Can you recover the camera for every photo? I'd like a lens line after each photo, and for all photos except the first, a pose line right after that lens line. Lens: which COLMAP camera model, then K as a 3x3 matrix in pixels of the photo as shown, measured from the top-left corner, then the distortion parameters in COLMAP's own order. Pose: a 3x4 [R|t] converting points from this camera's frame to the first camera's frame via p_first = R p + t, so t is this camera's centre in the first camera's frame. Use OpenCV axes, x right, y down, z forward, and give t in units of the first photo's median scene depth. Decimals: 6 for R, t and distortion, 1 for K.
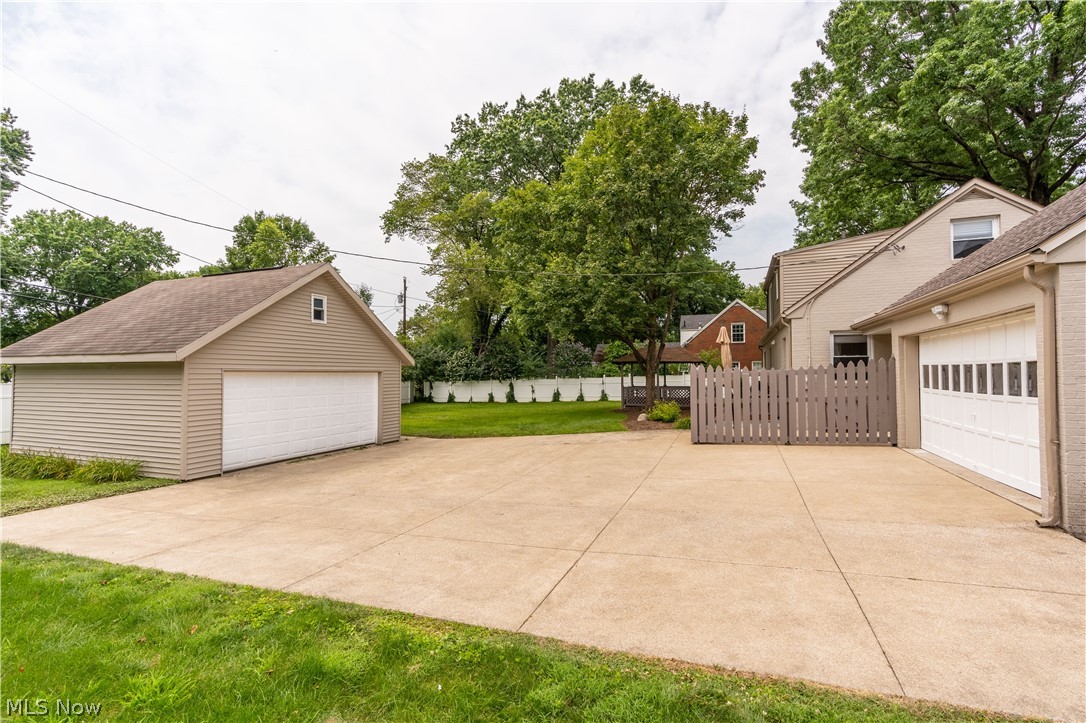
lens RADIAL K [[500.6, 0, 544.4], [0, 500.6, 366.0], [0, 0, 1]] dist [-0.003209, 0.000295]
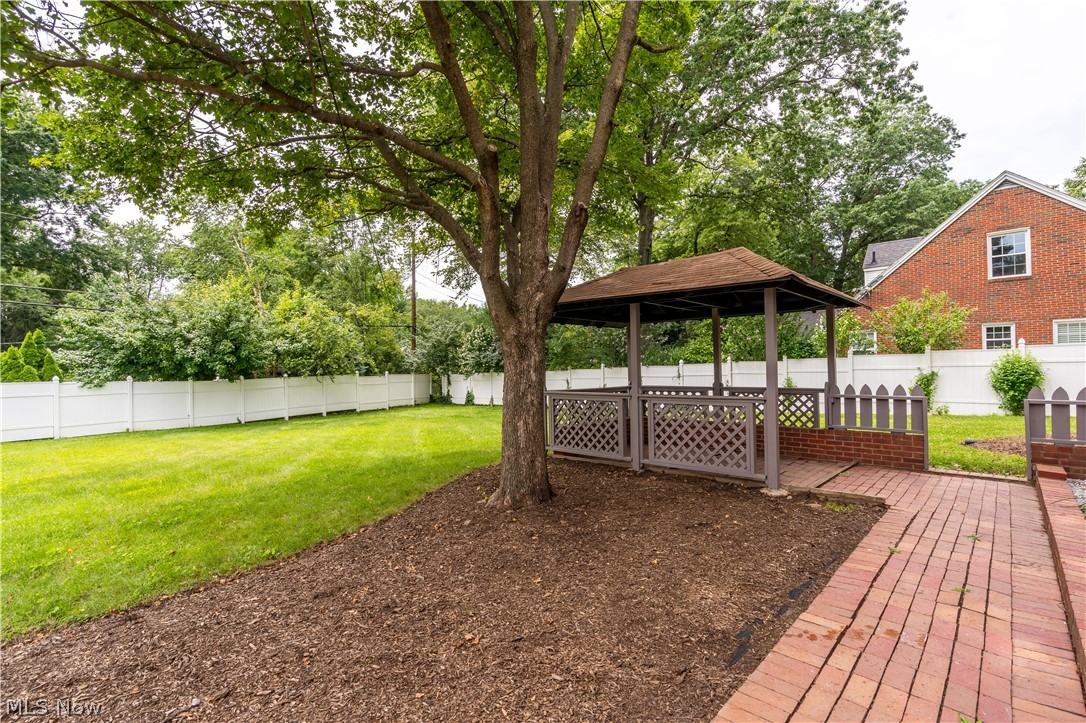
lens RADIAL K [[500.6, 0, 542.3], [0, 500.6, 365.2], [0, 0, 1]] dist [-0.003209, 0.000295]
pose [[0.928533, -0.012322, -0.371045, 0.155647], [0.019174, 0.999707, 0.014784, 0.010684], [0.370754, -0.020842, 0.928497, 0.405597]]
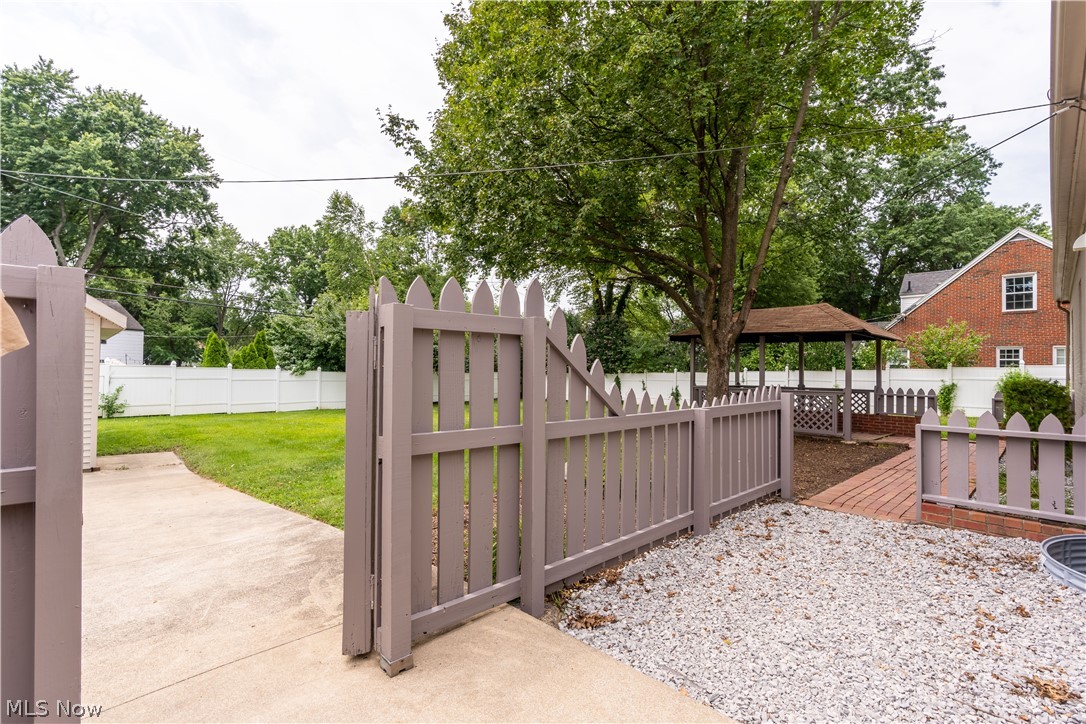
lens RADIAL K [[500.6, 0, 541.6], [0, 500.6, 363.1], [0, 0, 1]] dist [-0.003209, 0.000295]
pose [[0.909937, 0.013348, -0.414532, 0.129098], [-0.011237, 0.999909, 0.007531, 0.008231], [0.414594, -0.002194, 0.910004, 0.273095]]
